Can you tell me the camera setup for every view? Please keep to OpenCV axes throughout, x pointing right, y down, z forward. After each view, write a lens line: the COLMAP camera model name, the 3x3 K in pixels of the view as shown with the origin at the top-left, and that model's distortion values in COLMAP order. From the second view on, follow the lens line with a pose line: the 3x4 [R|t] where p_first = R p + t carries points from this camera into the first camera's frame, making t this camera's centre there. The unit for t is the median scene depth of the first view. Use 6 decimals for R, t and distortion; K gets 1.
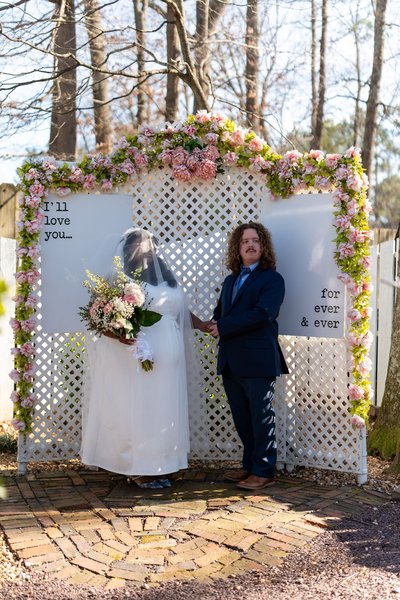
lens RADIAL K [[786.6, 0, 196.6], [0, 786.6, 297.4], [0, 0, 1]] dist [-0.014135, 0.064516]
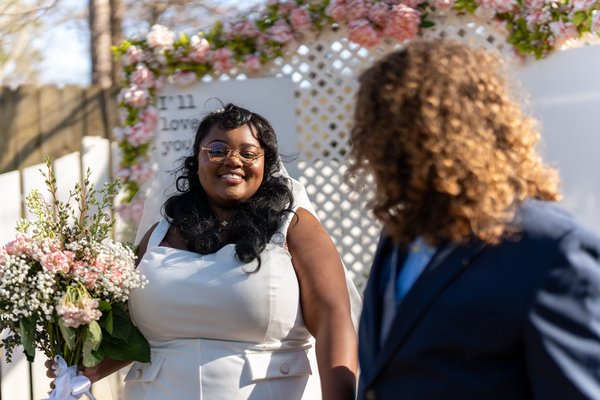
lens RADIAL K [[759.4, 0, 301.2], [0, 759.4, 174.7], [0, 0, 1]] dist [-0.006868, 0.031196]
pose [[0.969254, -0.052308, -0.240440, 0.071741], [0.043489, 0.998177, -0.041843, -0.024452], [0.242190, 0.030100, 0.969762, 0.415544]]
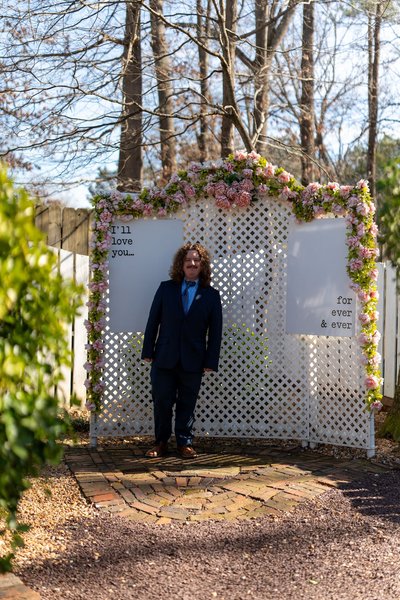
lens RADIAL K [[754.7, 0, 200.0], [0, 754.7, 300.0], [0, 0, 1]] dist [-0.010428, 0.035730]
pose [[0.996930, 0.000998, -0.078293, 0.037996], [-0.001891, 0.999934, -0.011326, 0.007968], [0.078277, 0.011439, 0.996866, -0.172468]]
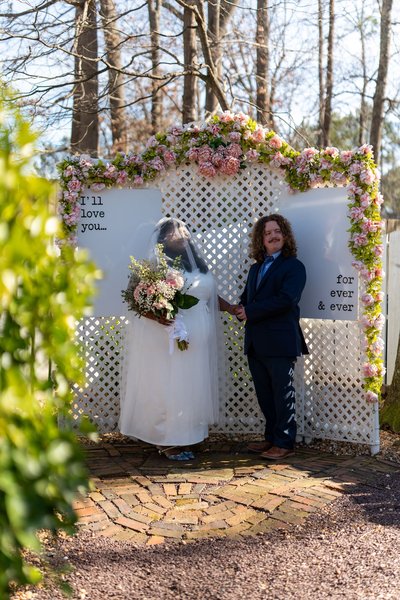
lens RADIAL K [[759.4, 0, 202.0], [0, 759.4, 293.8], [0, 0, 1]] dist [-0.006868, 0.031196]
pose [[0.999959, -0.004784, -0.007655, -0.019122], [0.004858, 0.999941, 0.009714, 0.003654], [0.007608, -0.009751, 0.999924, -0.048989]]
